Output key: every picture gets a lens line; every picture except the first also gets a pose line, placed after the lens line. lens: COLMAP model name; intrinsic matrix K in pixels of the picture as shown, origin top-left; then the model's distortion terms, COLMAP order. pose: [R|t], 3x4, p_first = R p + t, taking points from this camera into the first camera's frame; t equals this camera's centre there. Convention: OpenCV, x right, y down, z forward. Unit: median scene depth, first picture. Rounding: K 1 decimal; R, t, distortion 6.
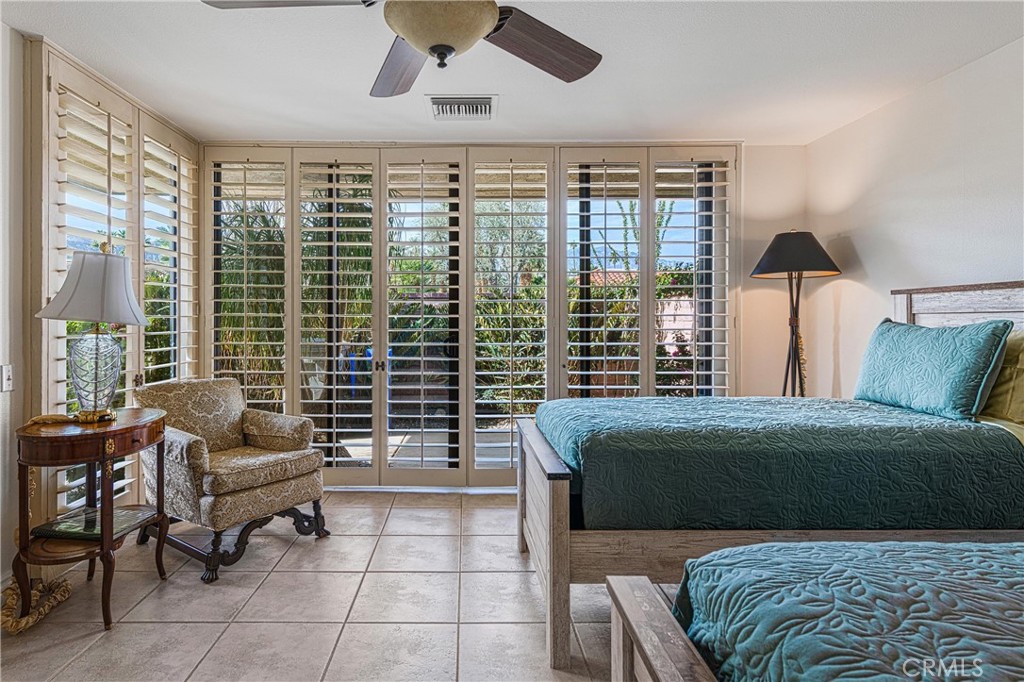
lens RADIAL K [[553.5, 0, 503.1], [0, 553.5, 321.3], [0, 0, 1]] dist [0.004875, 0.000771]
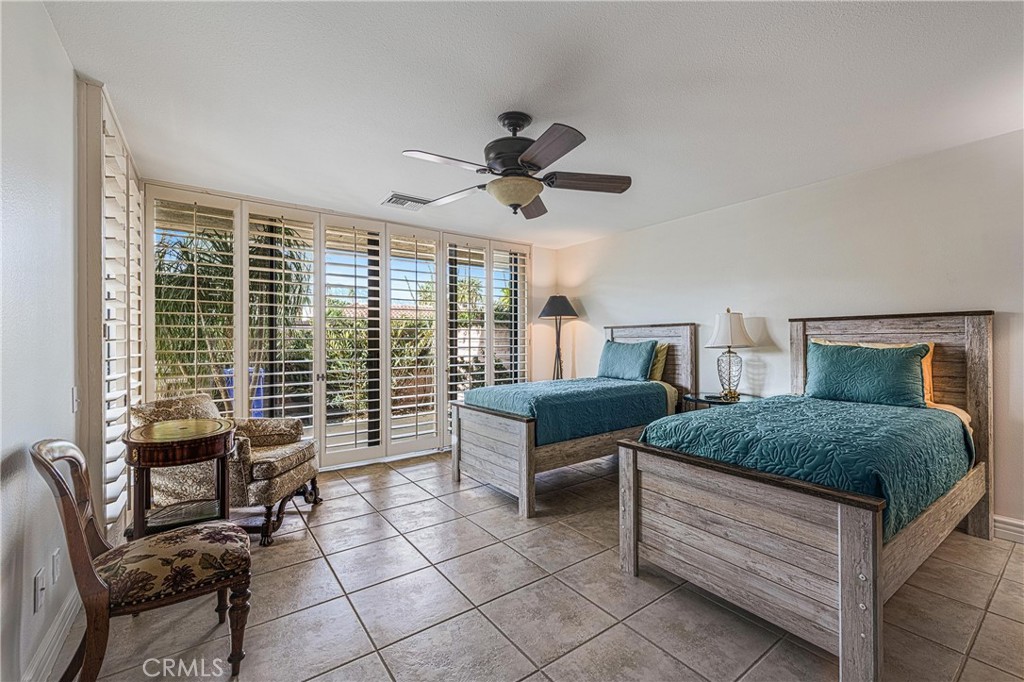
lens RADIAL K [[428.1, 0, 512.7], [0, 428.1, 338.6], [0, 0, 1]] dist [-0.001770, -0.000037]
pose [[0.801598, -0.002226, 0.597859, -0.474519], [0.006774, 0.999963, -0.005358, -0.002321], [-0.597825, 0.008345, 0.801583, -0.100674]]
